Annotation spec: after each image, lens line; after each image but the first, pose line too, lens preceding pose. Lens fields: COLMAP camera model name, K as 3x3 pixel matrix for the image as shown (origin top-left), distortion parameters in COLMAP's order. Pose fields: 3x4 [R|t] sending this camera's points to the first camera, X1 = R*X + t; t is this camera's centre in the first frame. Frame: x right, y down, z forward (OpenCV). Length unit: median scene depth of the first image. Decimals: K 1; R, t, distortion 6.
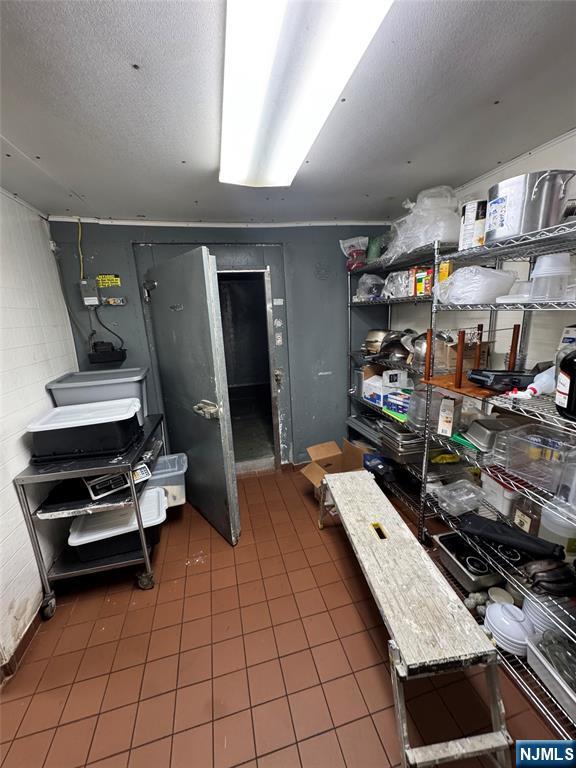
lens RADIAL K [[305.0, 0, 288.5], [0, 305.0, 384.1], [0, 0, 1]] dist [-0.001411, -0.000247]
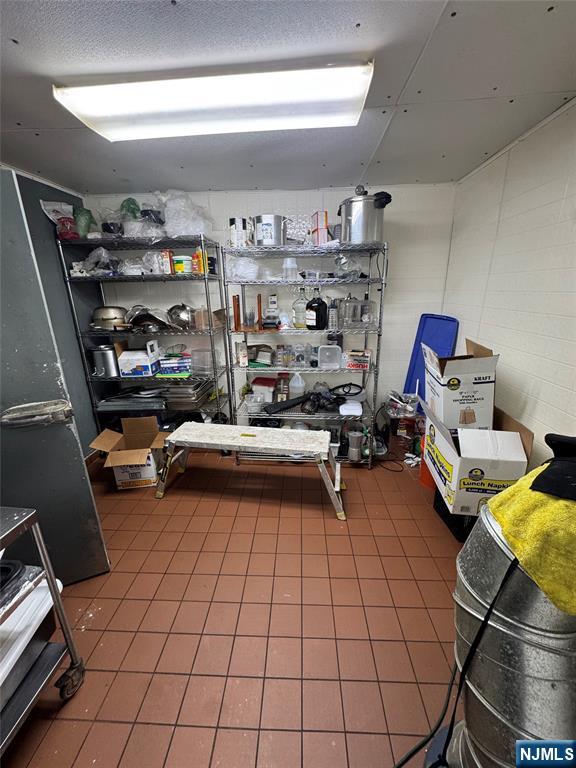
lens RADIAL K [[305.0, 0, 287.4], [0, 305.0, 383.5], [0, 0, 1]] dist [-0.001411, -0.000247]
pose [[0.286844, -0.245542, 0.925975, -0.618247], [0.225208, 0.956788, 0.183949, 0.010796], [-0.931129, 0.155772, 0.329747, 0.198777]]
